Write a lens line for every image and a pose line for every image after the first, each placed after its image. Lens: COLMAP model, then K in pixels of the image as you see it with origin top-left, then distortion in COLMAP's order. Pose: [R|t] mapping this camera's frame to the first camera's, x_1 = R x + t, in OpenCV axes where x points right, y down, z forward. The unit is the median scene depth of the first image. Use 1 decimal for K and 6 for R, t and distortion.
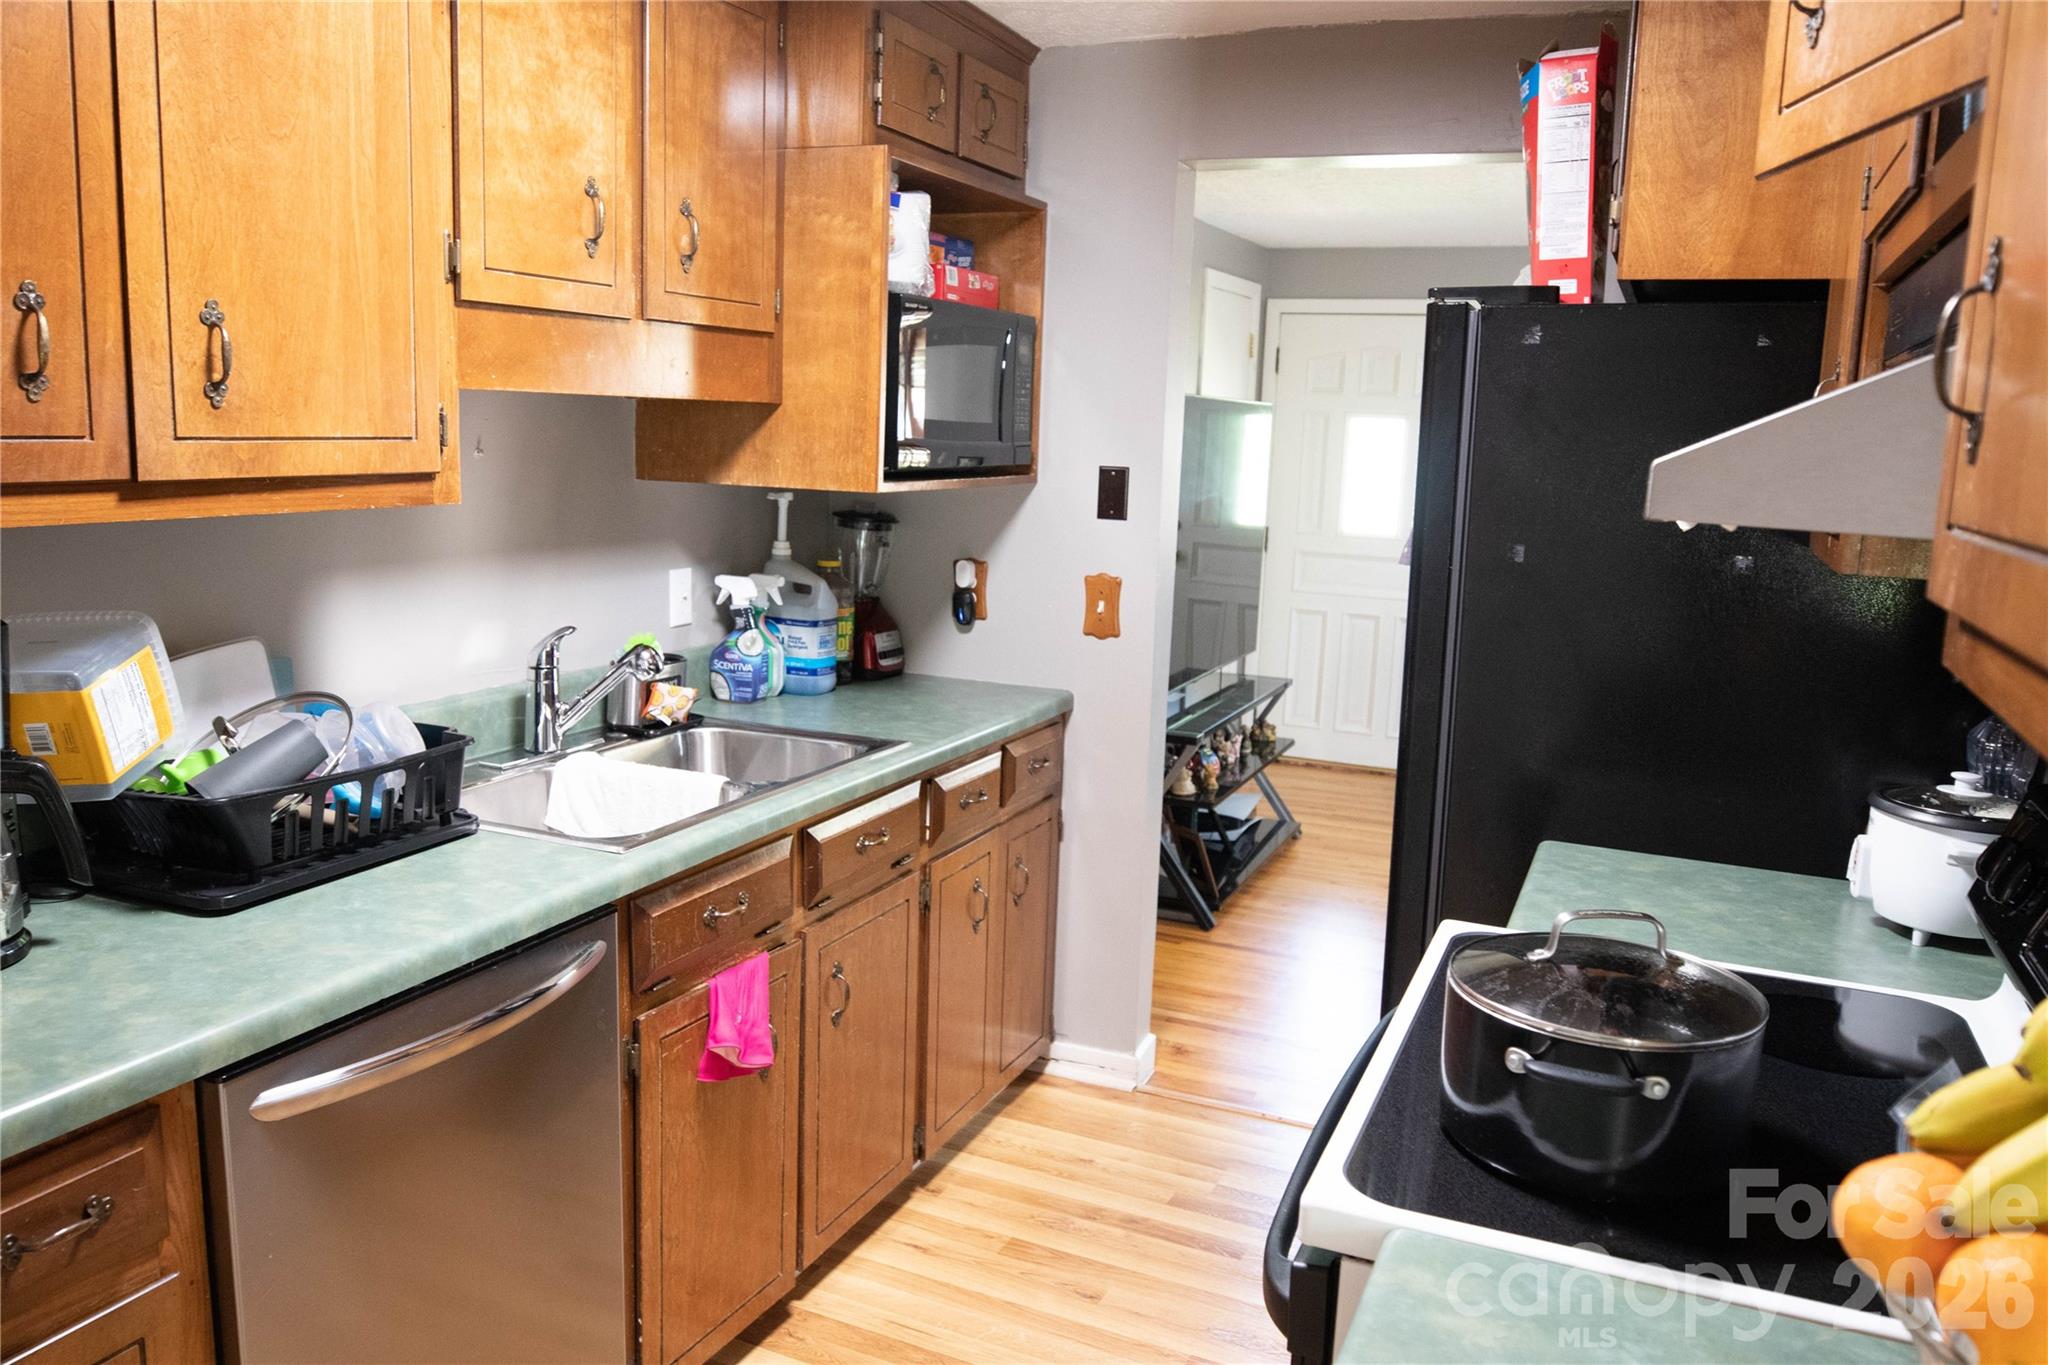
lens RADIAL K [[1531.0, 0, 1013.2], [0, 1531.0, 688.0], [0, 0, 1]] dist [-0.036578, 0.007848]
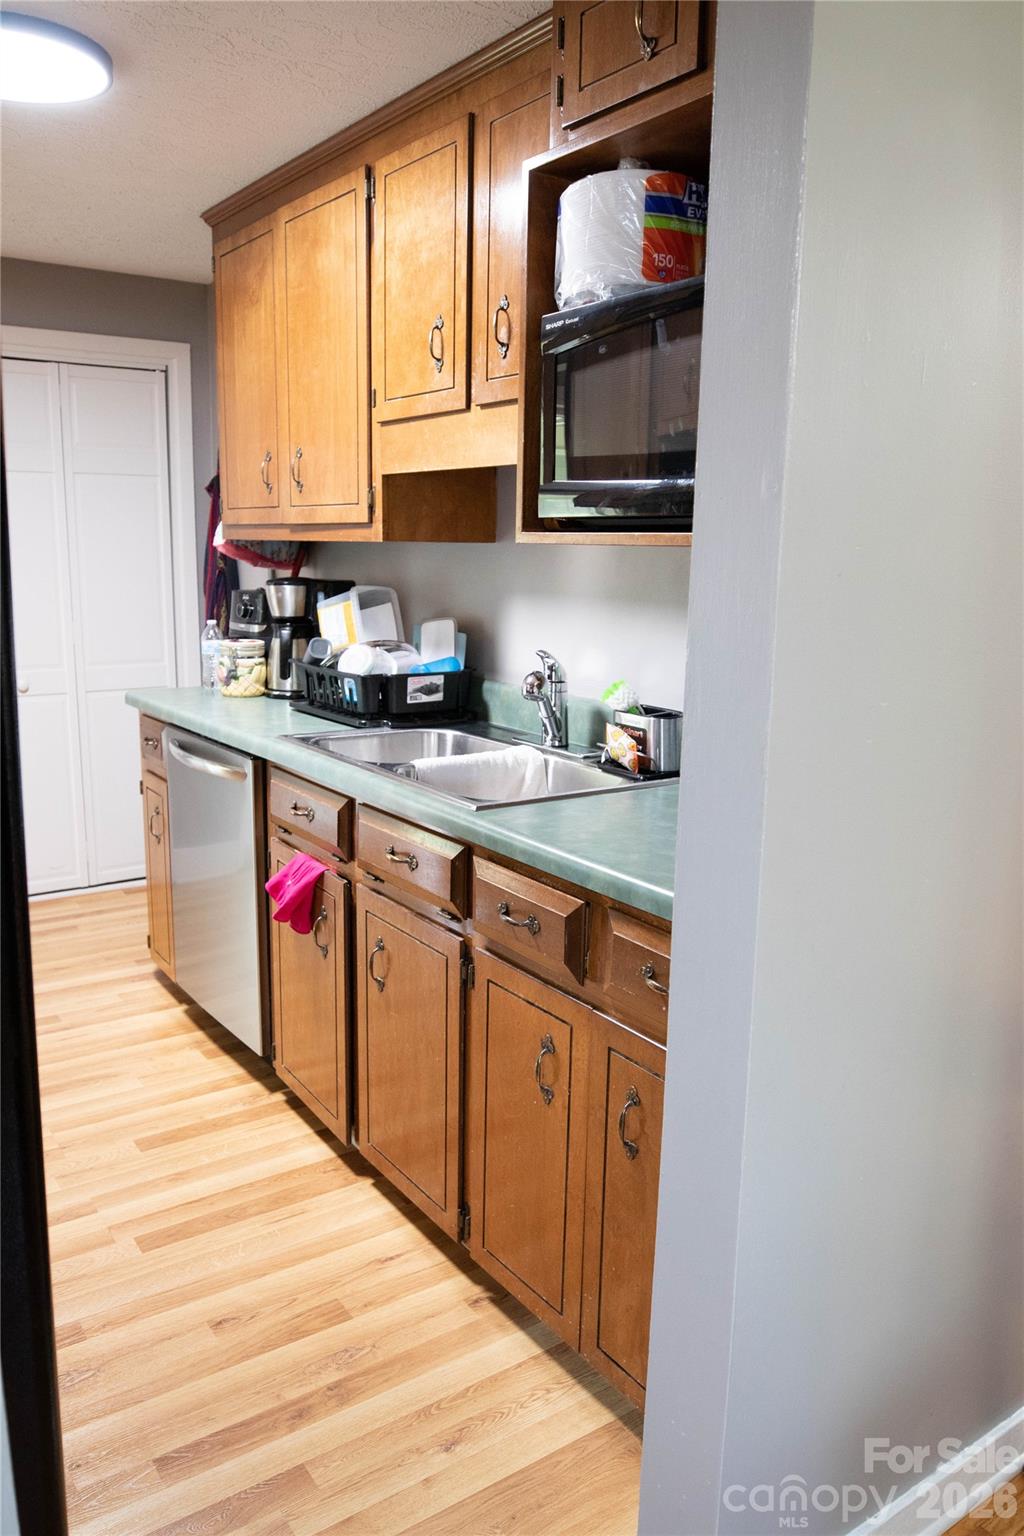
lens RADIAL K [[1148.3, 0, 512.0], [0, 1148.3, 768.0], [0, 0, 1]] dist [-0.036578, 0.007848]
pose [[-0.518568, 0.122835, -0.846167, 0.518993], [-0.178361, 0.952316, 0.247551, -0.167347], [0.836226, 0.279295, -0.471932, 1.345984]]
